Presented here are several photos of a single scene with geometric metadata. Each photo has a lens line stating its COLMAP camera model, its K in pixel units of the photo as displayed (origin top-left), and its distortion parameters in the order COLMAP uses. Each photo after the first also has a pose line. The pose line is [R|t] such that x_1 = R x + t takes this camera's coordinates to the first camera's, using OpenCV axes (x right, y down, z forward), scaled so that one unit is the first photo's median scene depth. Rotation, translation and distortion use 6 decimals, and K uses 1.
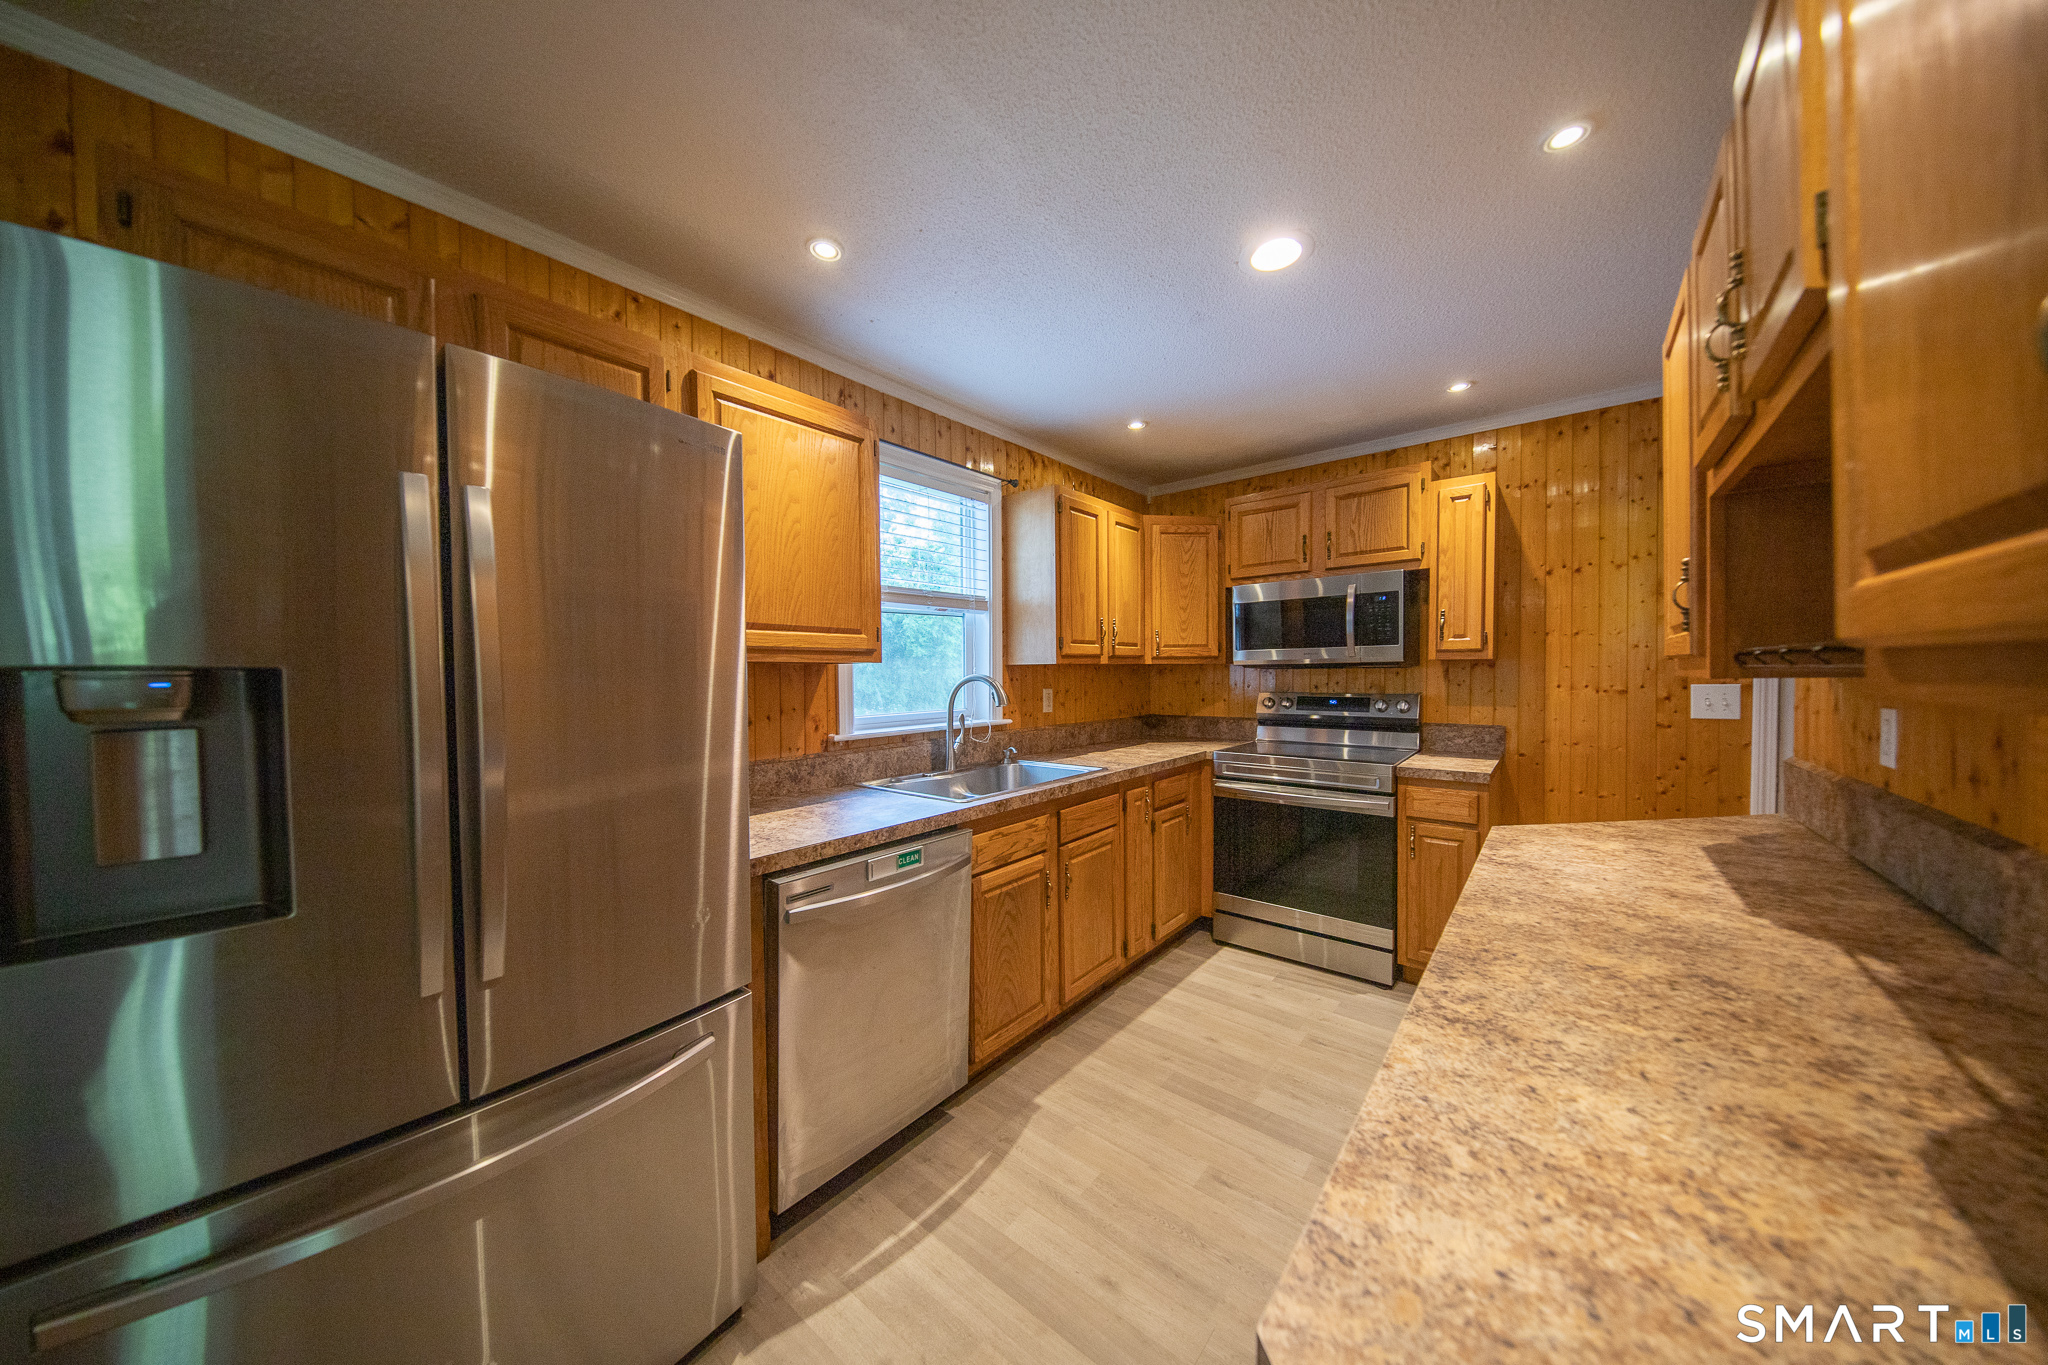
lens RADIAL K [[664.5, 0, 1028.9], [0, 664.5, 689.4], [0, 0, 1]] dist [0.009875, -0.003937]
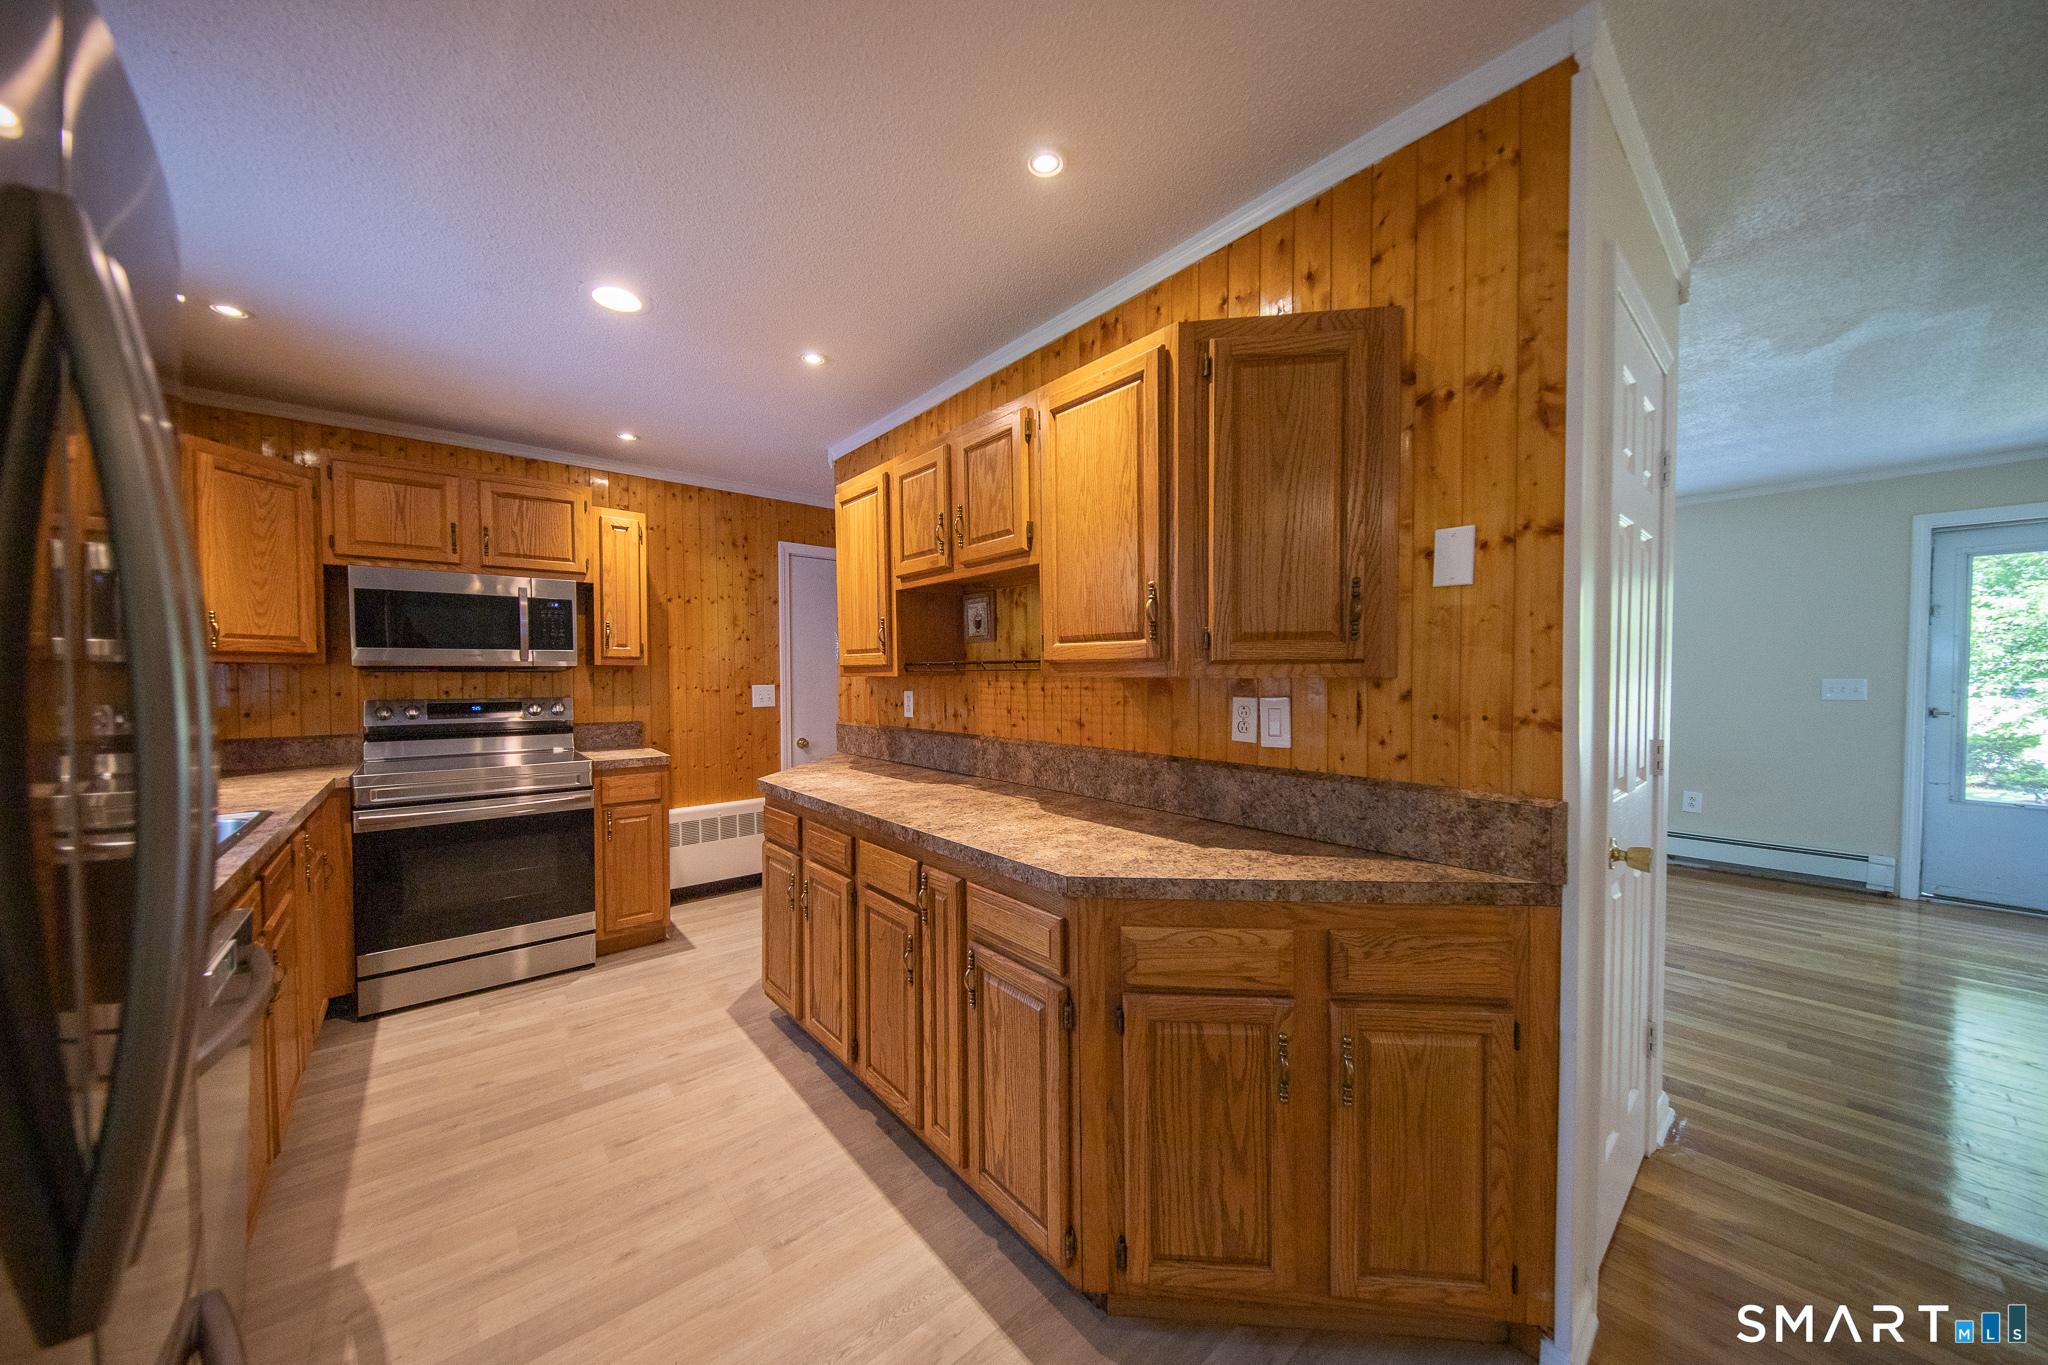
lens RADIAL K [[680.2, 0, 1036.8], [0, 680.2, 685.5], [0, 0, 1]] dist [-0.001773, -0.000136]
pose [[0.168214, -0.004730, 0.985739, -0.428421], [0.026427, 0.999651, 0.000287, 0.009678], [-0.985396, 0.026002, 0.168280, 0.088388]]
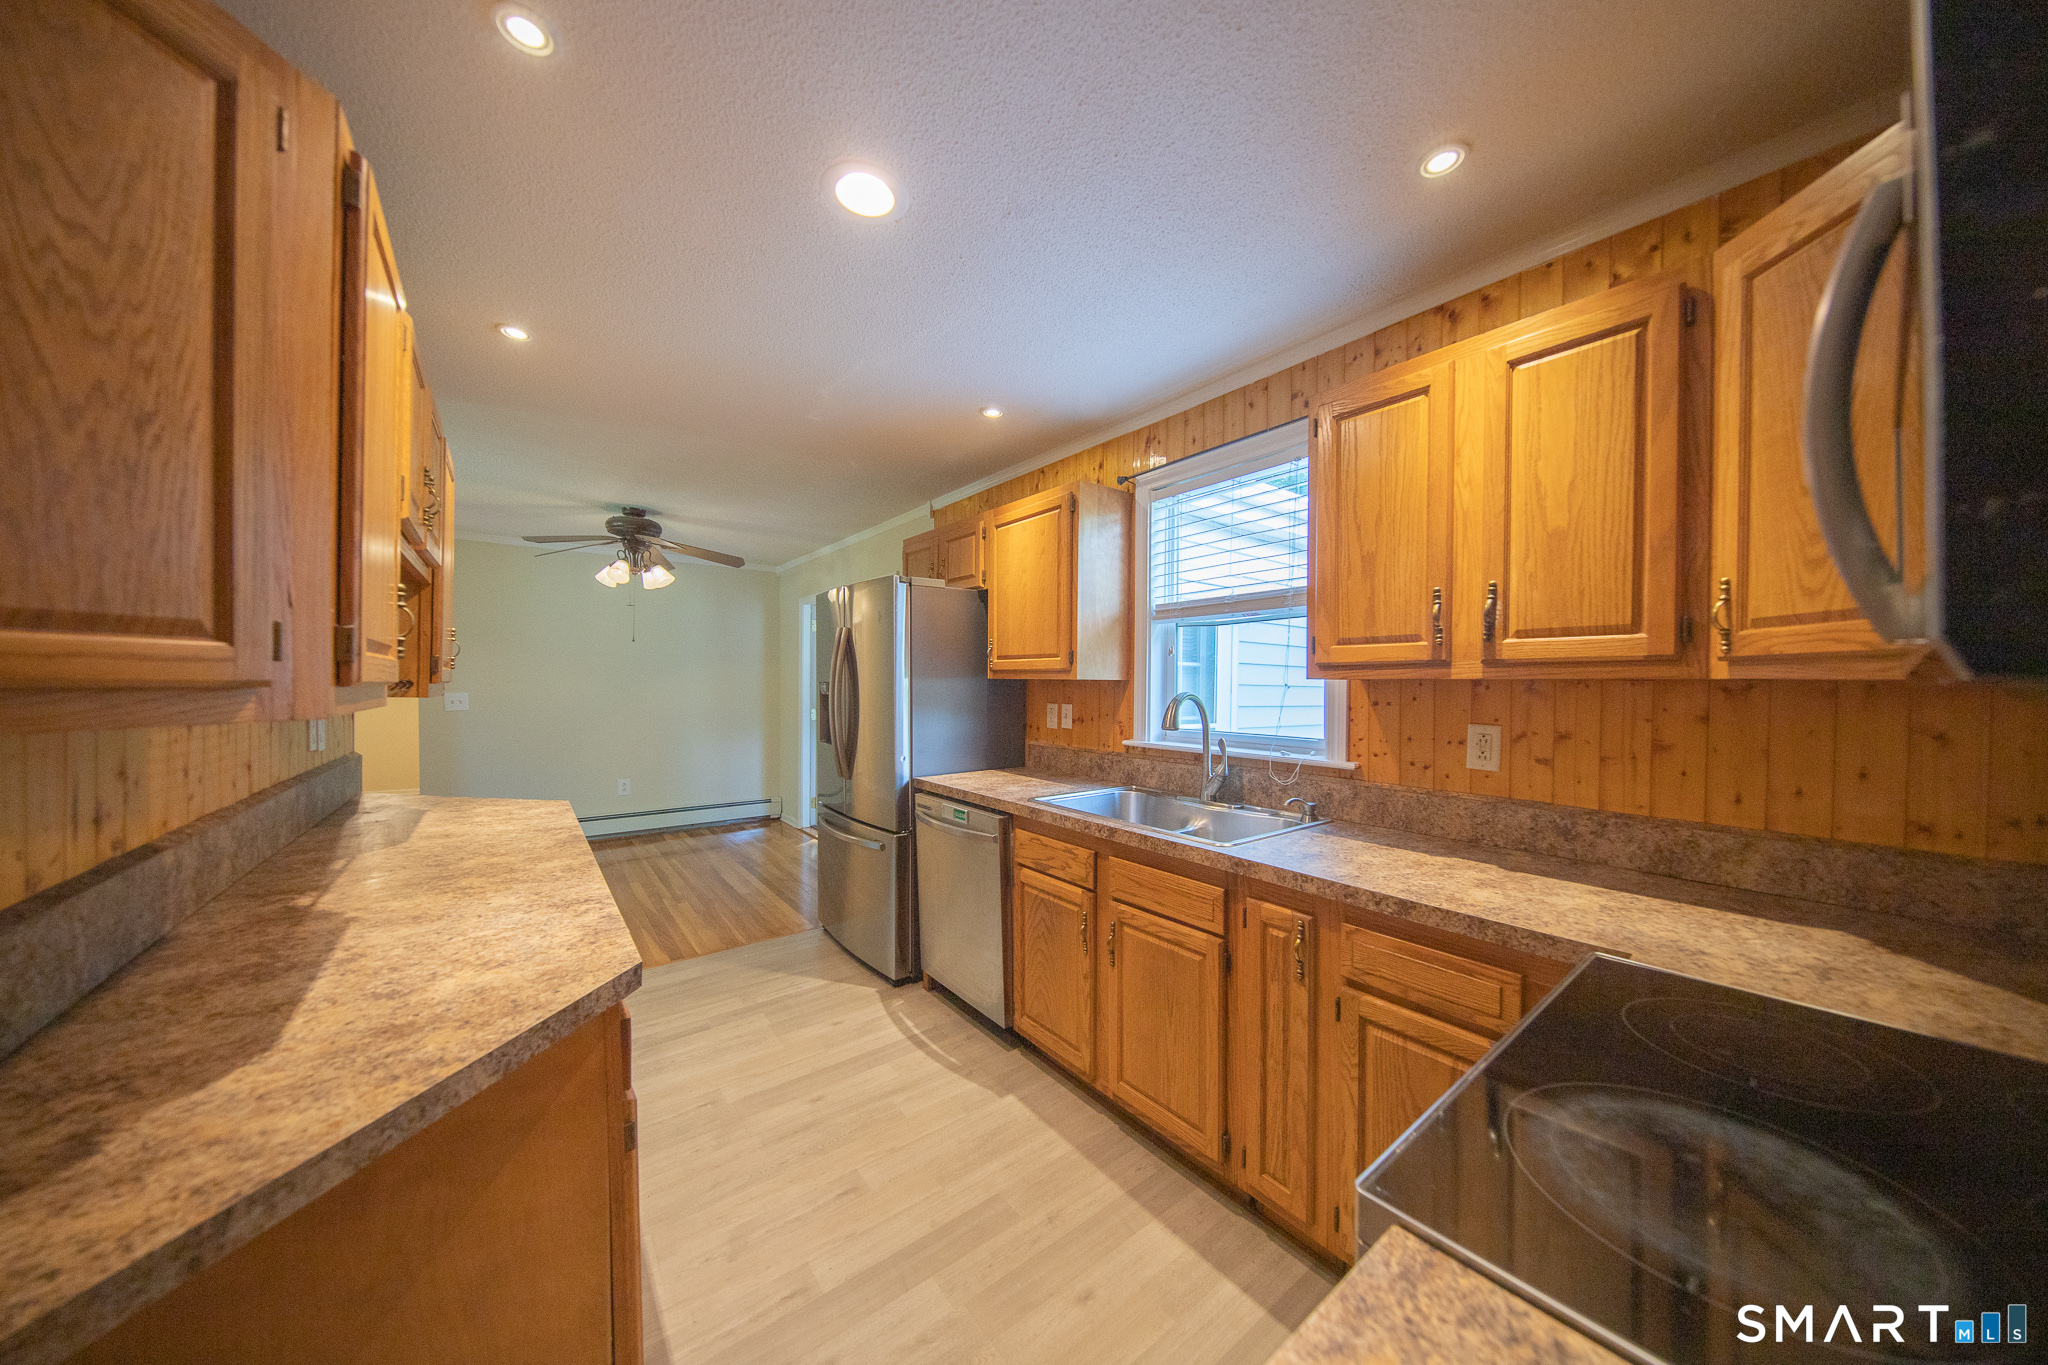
lens RADIAL K [[664.5, 0, 1028.9], [0, 664.5, 689.4], [0, 0, 1]] dist [0.009875, -0.003937]
pose [[-0.231000, 0.021417, -0.972718, 0.760008], [-0.028318, 0.999186, 0.028724, -0.042085], [0.972542, 0.034181, -0.230206, 0.935243]]
